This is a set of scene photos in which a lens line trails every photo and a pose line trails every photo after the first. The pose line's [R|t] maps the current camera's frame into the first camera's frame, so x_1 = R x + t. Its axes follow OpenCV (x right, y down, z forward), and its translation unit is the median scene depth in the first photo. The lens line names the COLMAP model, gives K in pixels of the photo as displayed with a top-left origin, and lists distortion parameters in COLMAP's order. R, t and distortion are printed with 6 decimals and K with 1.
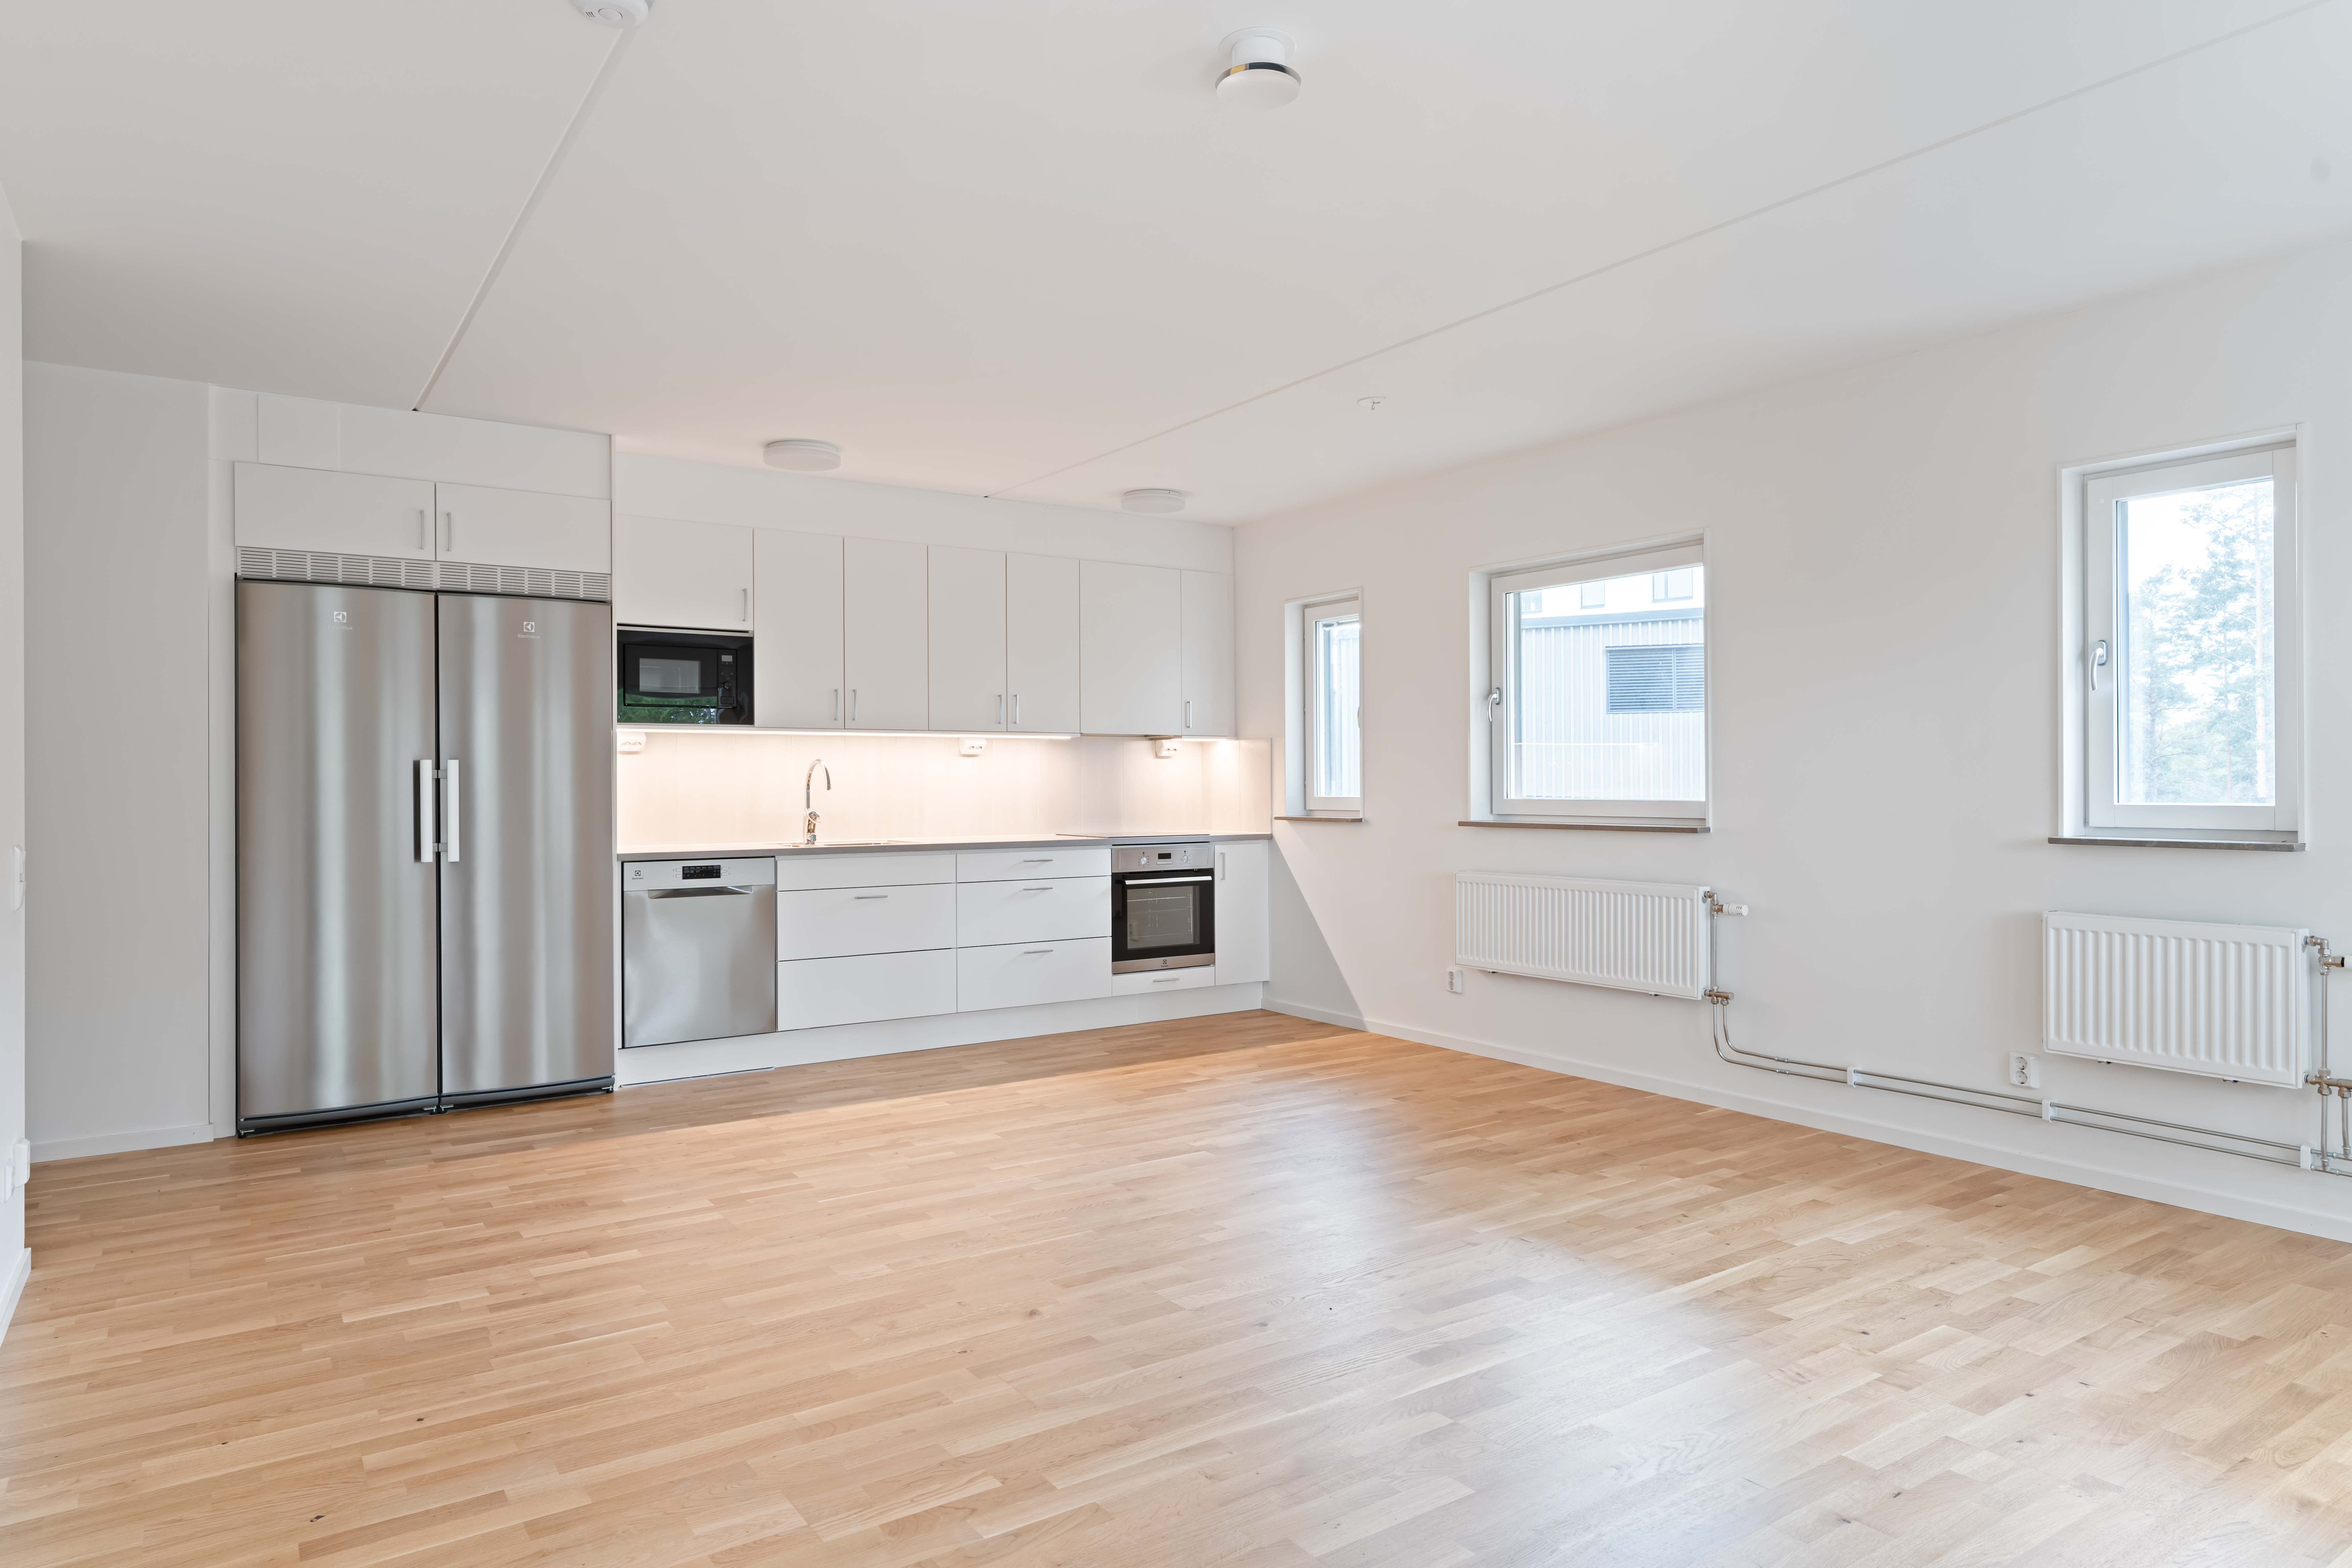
lens RADIAL K [[1417.4, 0, 1176.0], [0, 1417.4, 784.0], [0, 0, 1]] dist [-0.000122, 0.001624]
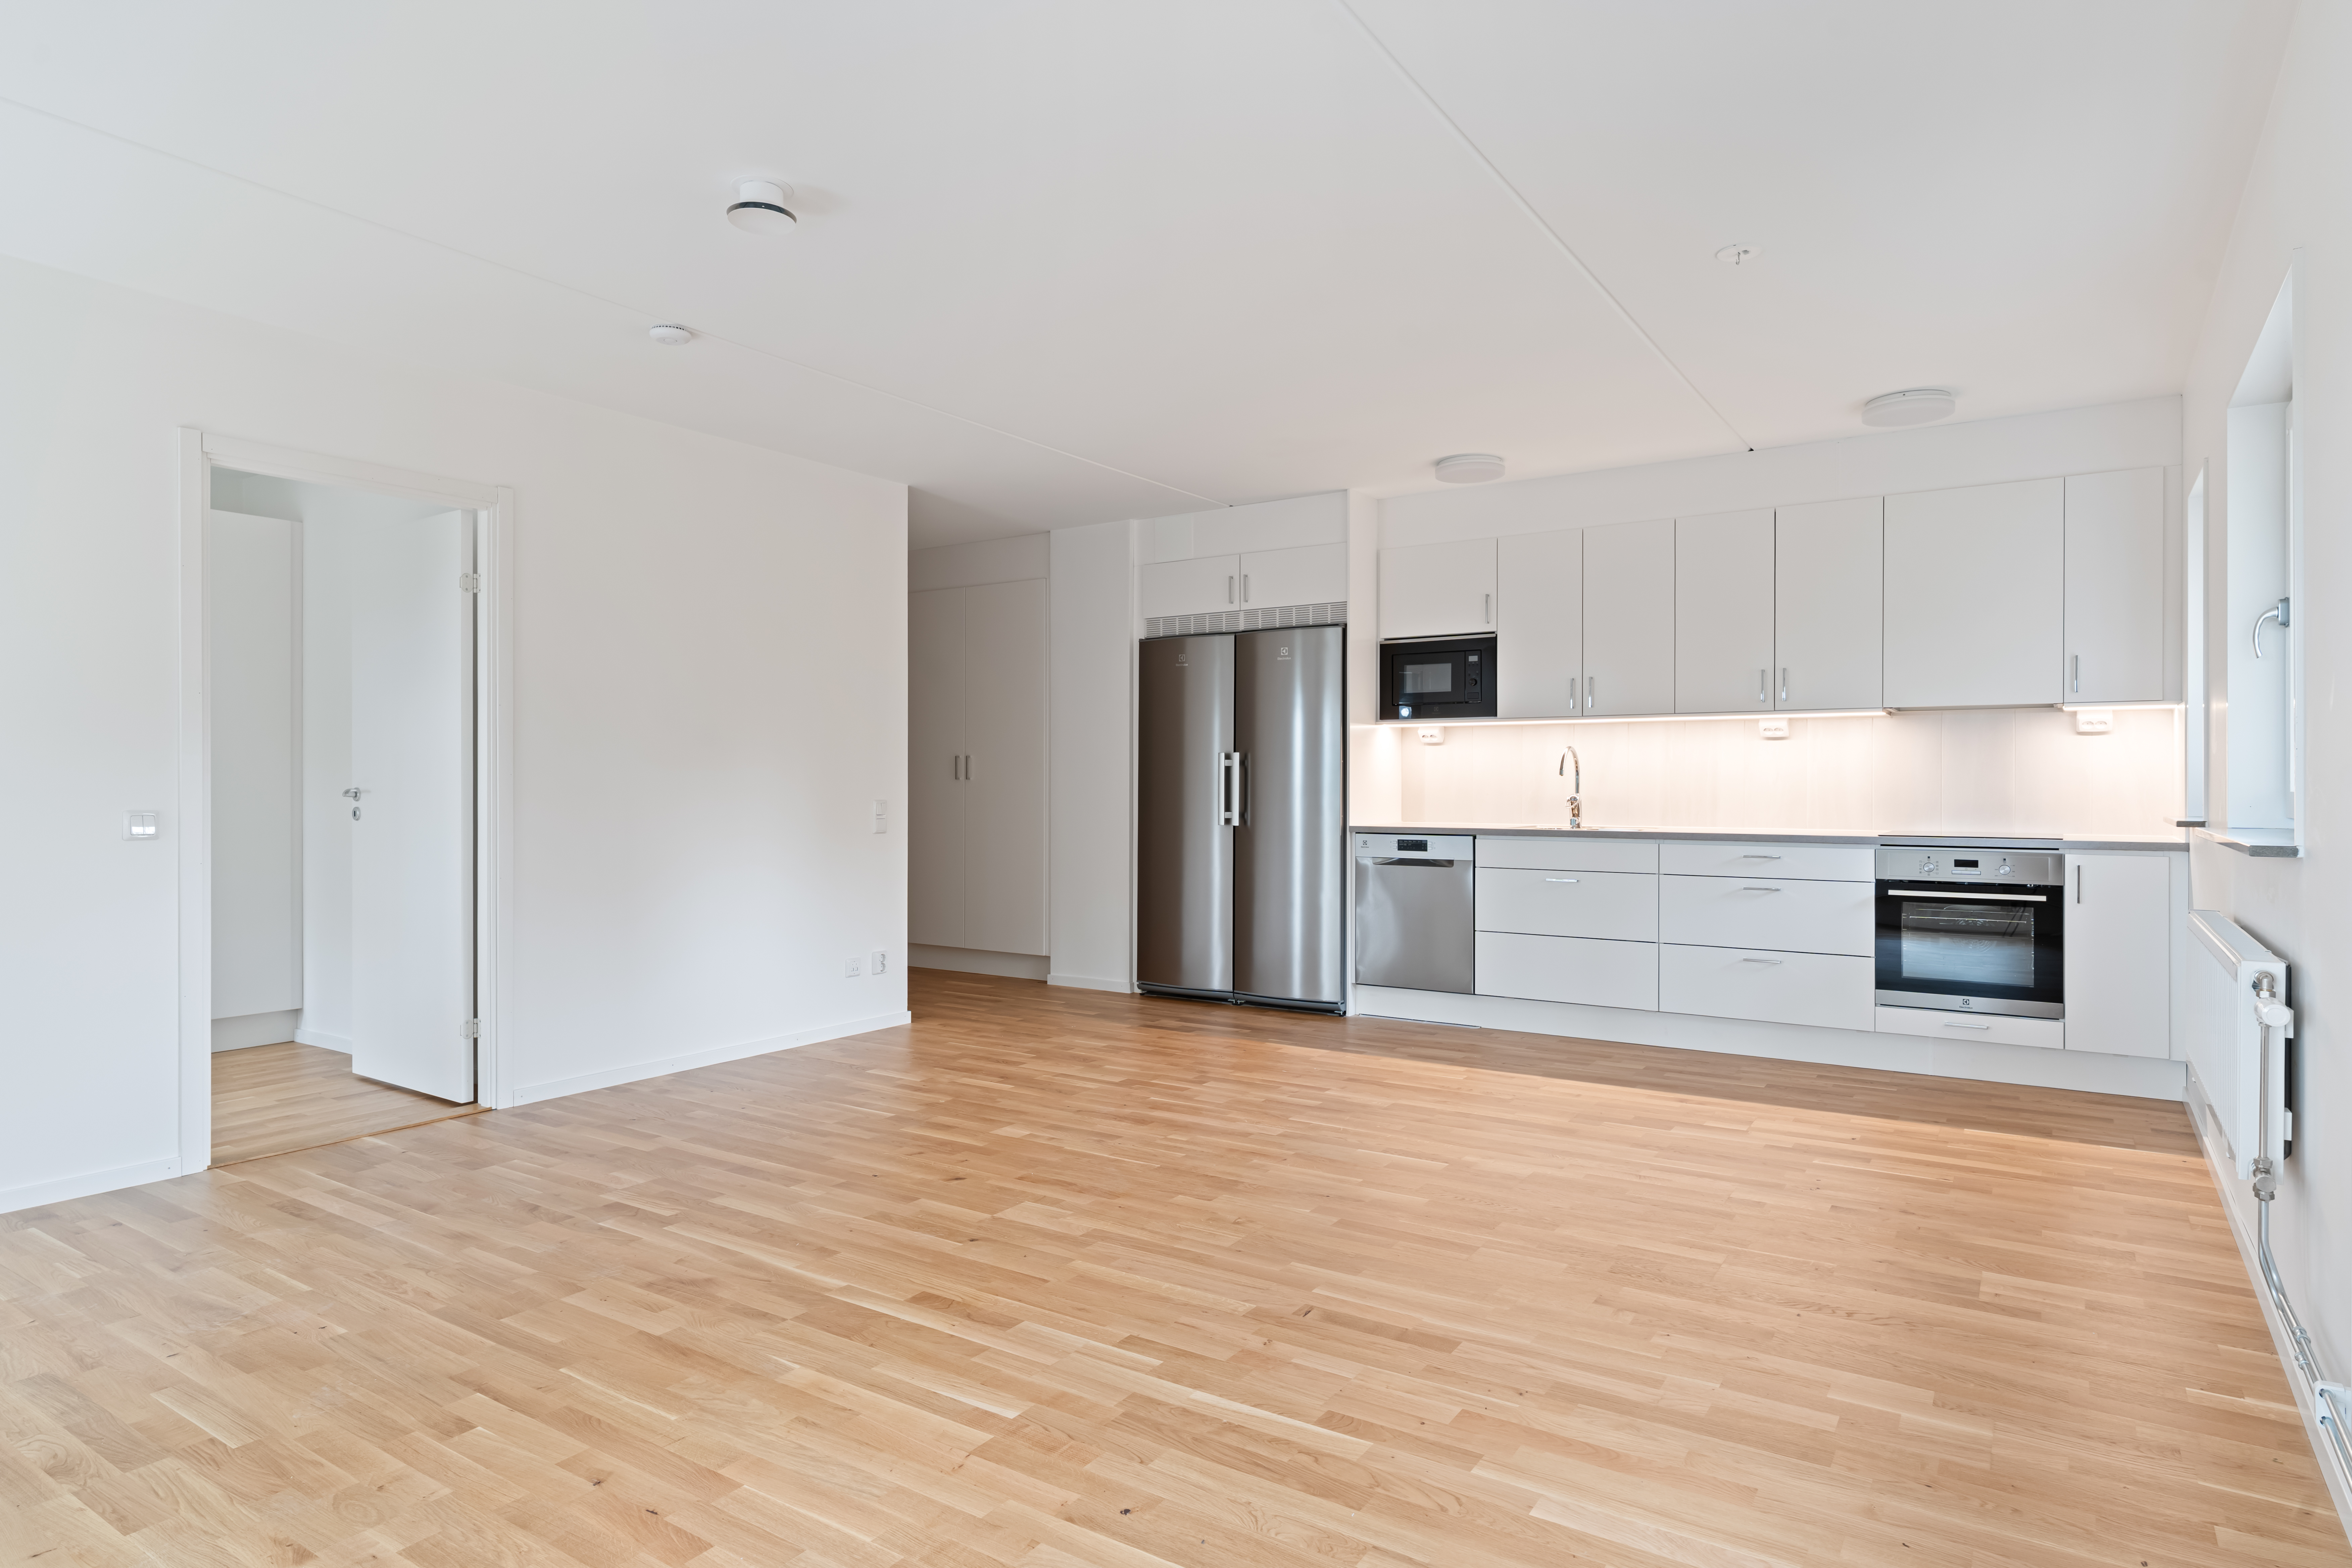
lens RADIAL K [[1318.5, 0, 1176.0], [0, 1318.5, 784.0], [0, 0, 1]] dist [0.001794, -0.000883]
pose [[0.374013, 0.006111, -0.927403, 0.604440], [-0.002269, 0.999981, 0.005674, 0.006004], [0.927421, -0.000018, 0.374020, 0.416609]]
